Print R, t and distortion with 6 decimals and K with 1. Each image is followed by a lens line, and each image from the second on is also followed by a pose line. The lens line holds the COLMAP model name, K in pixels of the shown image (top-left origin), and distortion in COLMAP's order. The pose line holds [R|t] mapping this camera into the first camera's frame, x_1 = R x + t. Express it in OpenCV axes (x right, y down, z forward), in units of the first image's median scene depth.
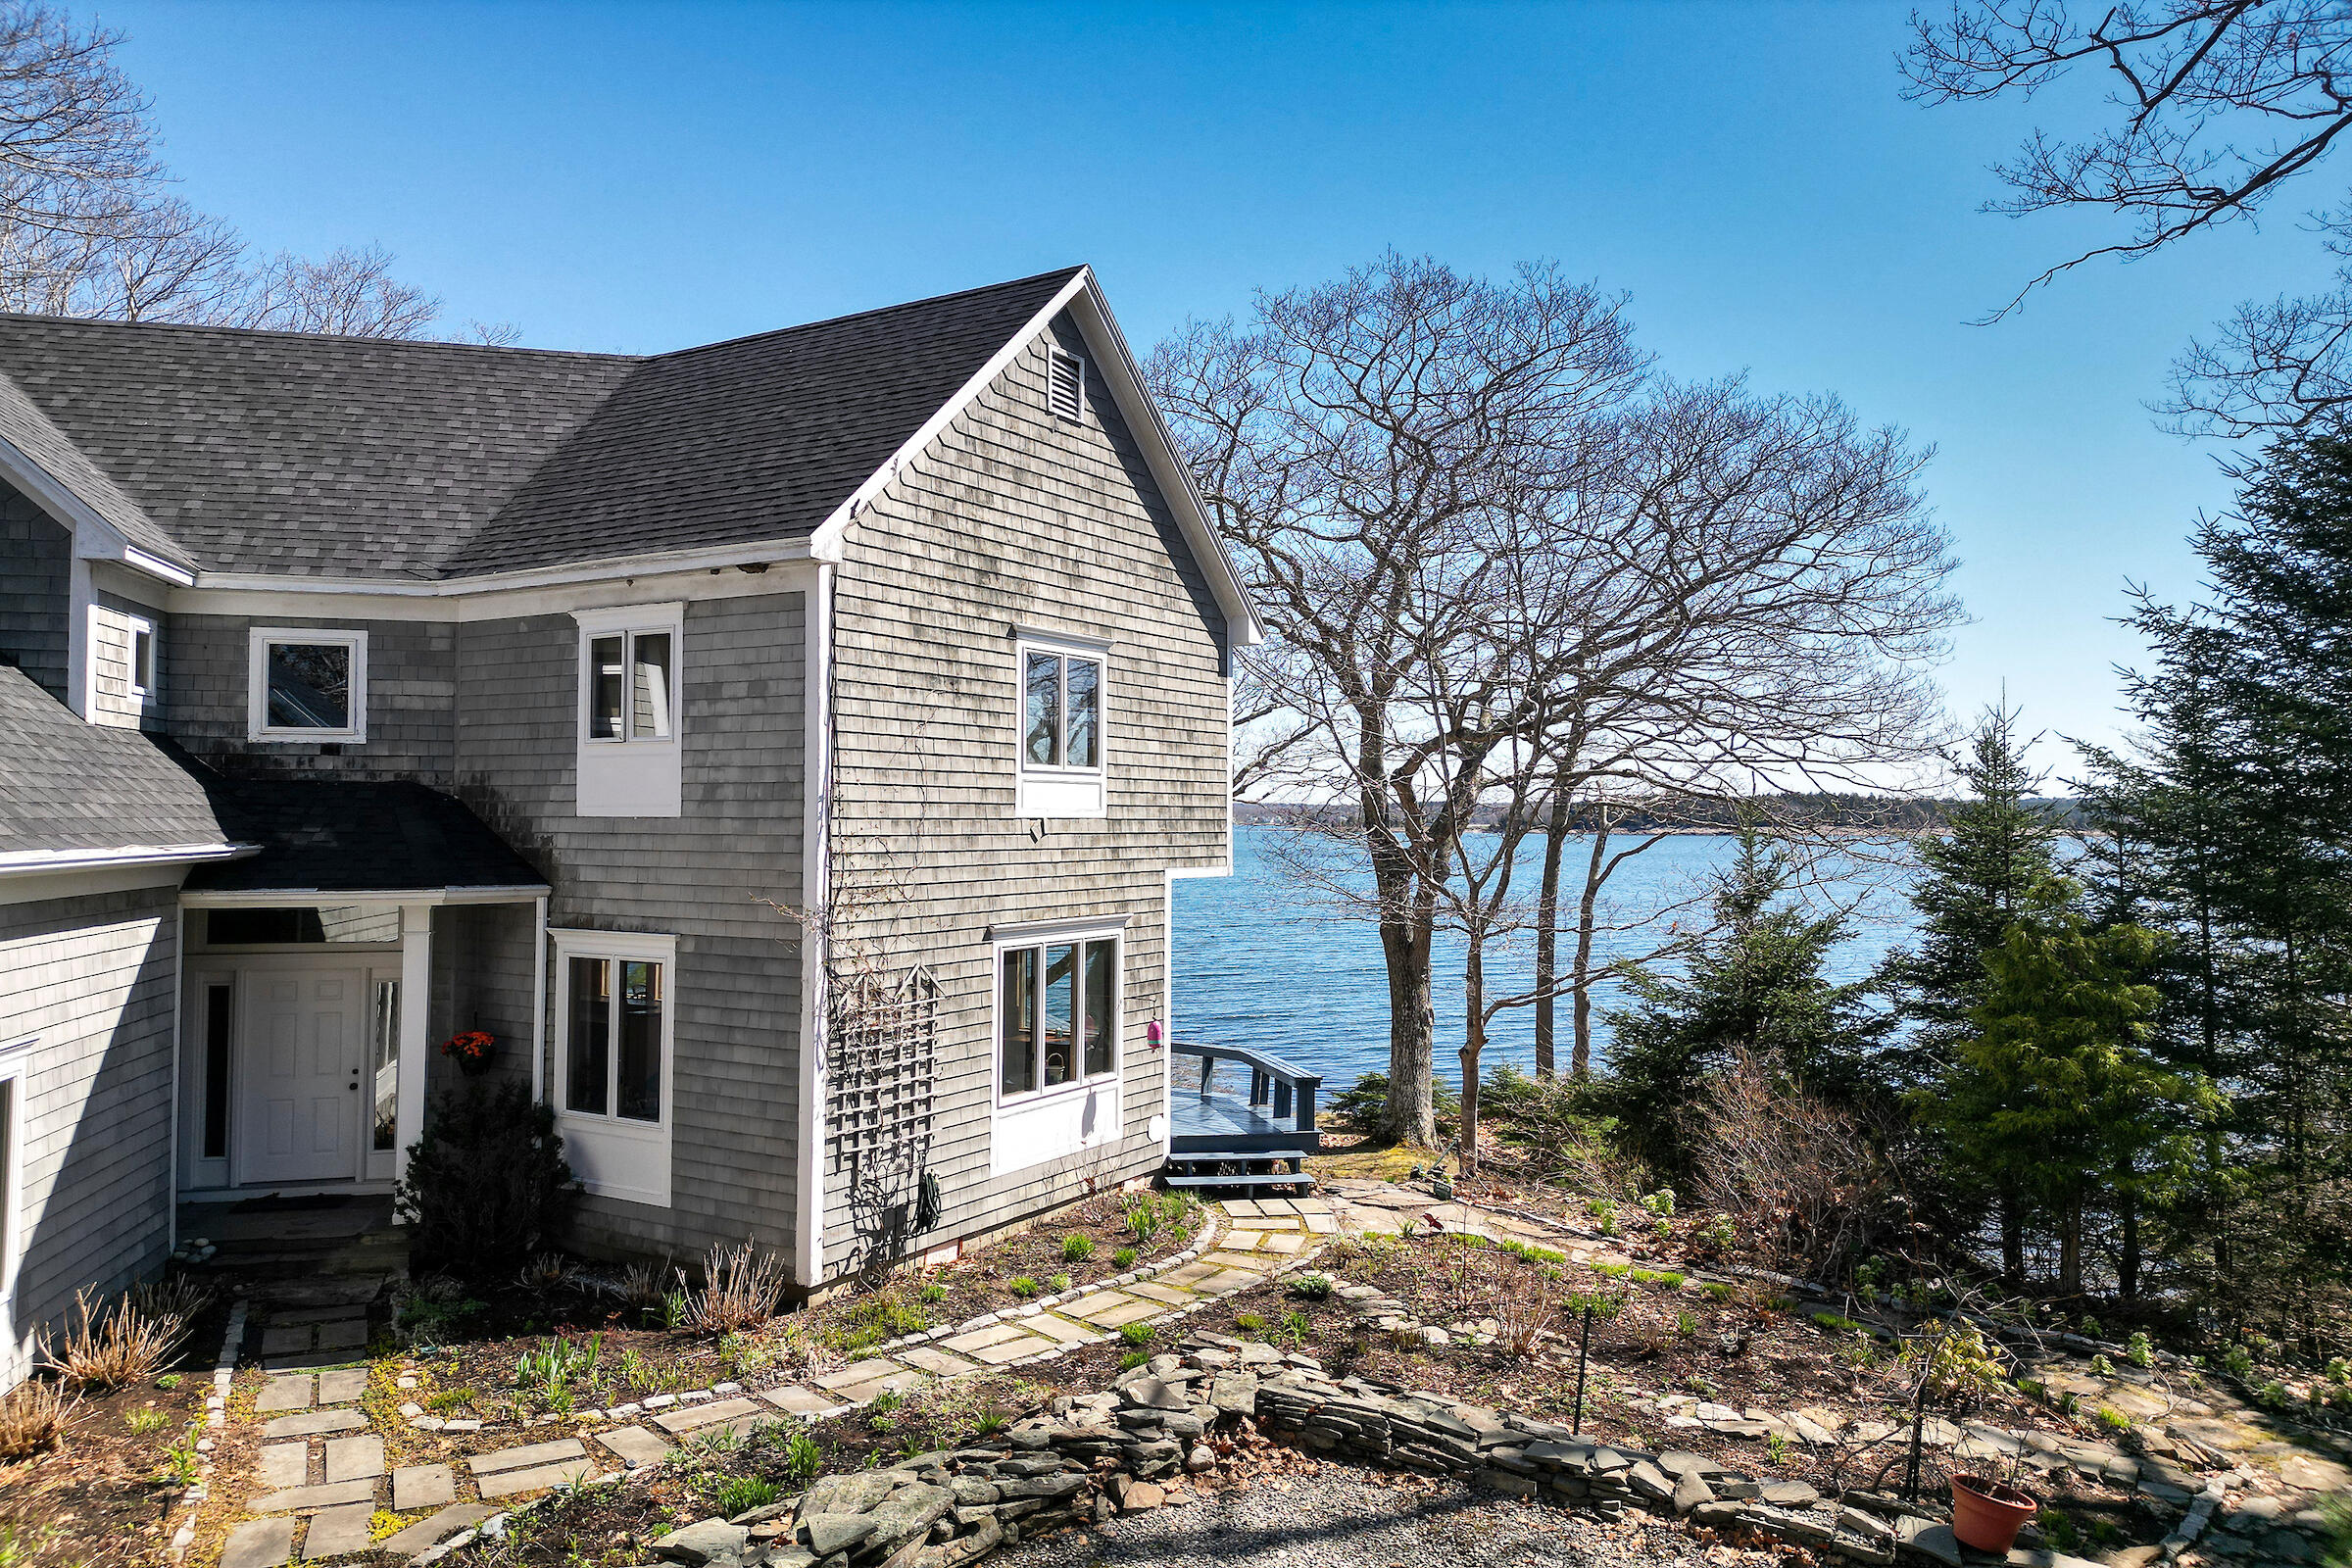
lens RADIAL K [[1625.2, 0, 1179.0], [0, 1625.2, 773.2], [0, 0, 1]] dist [0.063271, -0.065430]
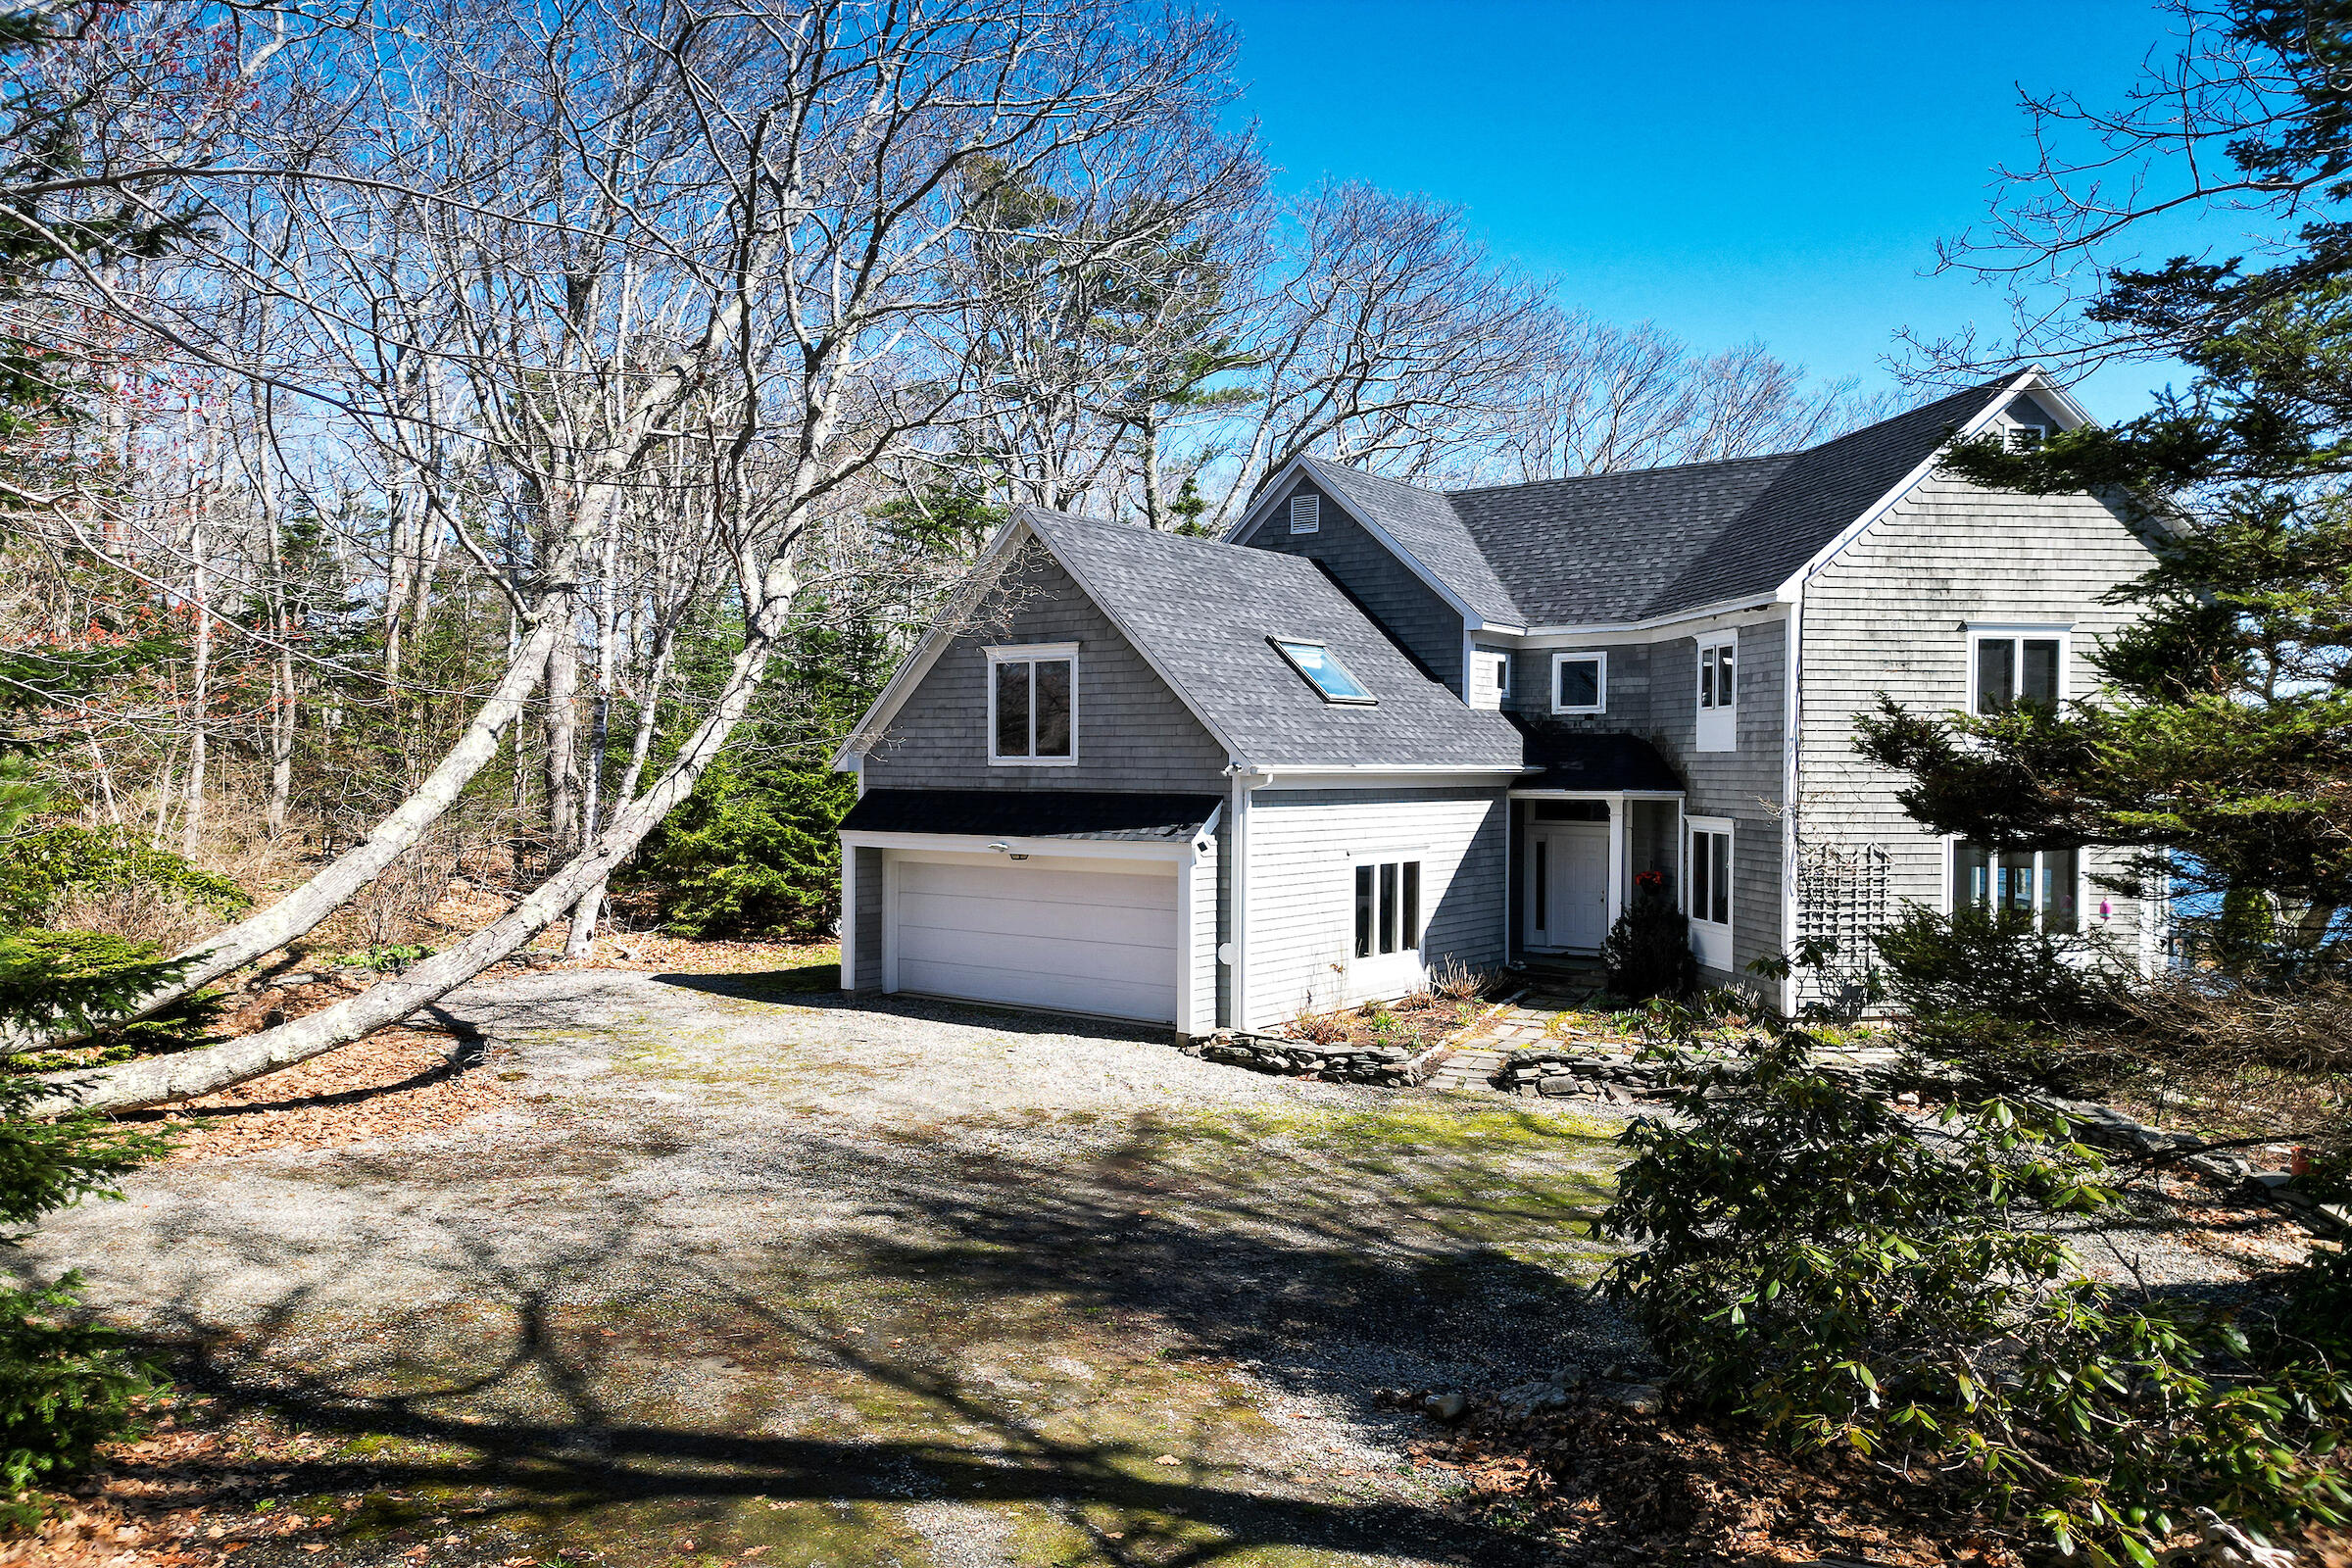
lens RADIAL K [[1625.2, 0, 1177.5], [0, 1625.2, 798.2], [0, 0, 1]] dist [0.063271, -0.065430]
pose [[0.624636, 0.014461, -0.780782, 0.662824], [0.020244, 0.999193, 0.034701, 0.003866], [0.780653, -0.037481, 0.623839, -0.538508]]
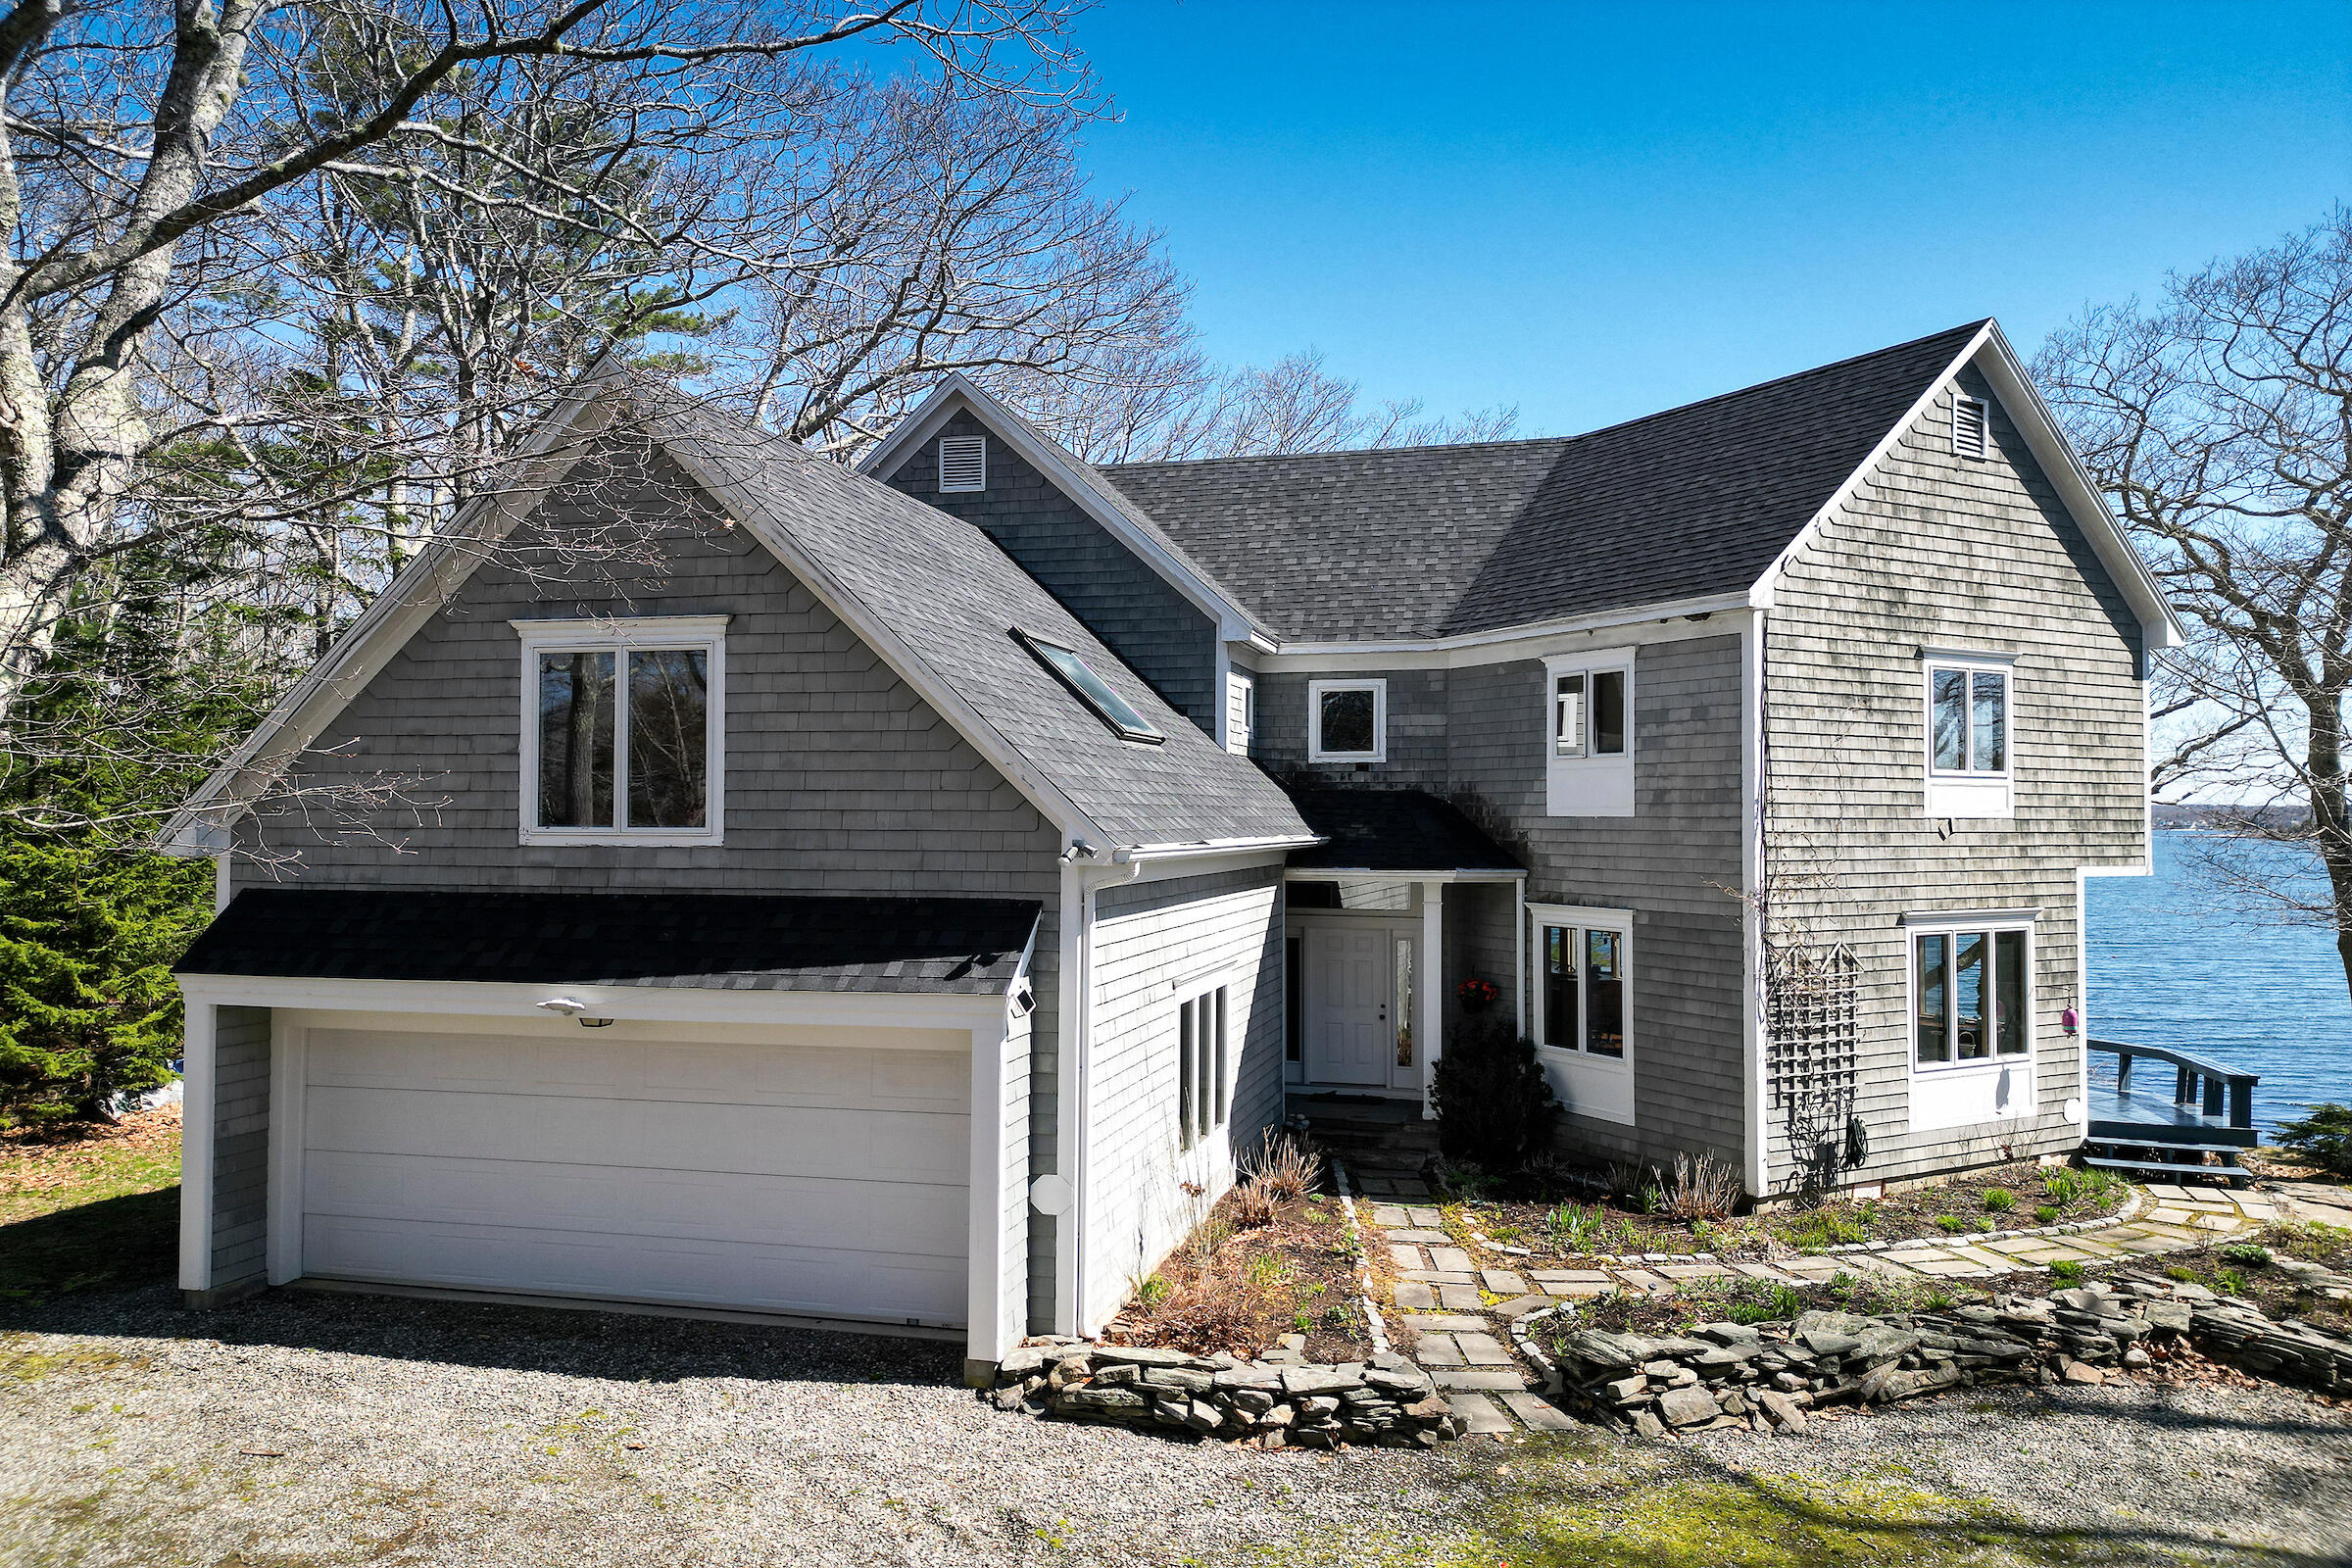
lens RADIAL K [[1625.2, 0, 1166.7], [0, 1625.2, 776.6], [0, 0, 1]] dist [0.063271, -0.065430]
pose [[0.878006, -0.013743, -0.478453, -0.018331], [0.014022, 0.999897, -0.002989, -0.005312], [0.478445, -0.004084, 0.878108, -0.265830]]
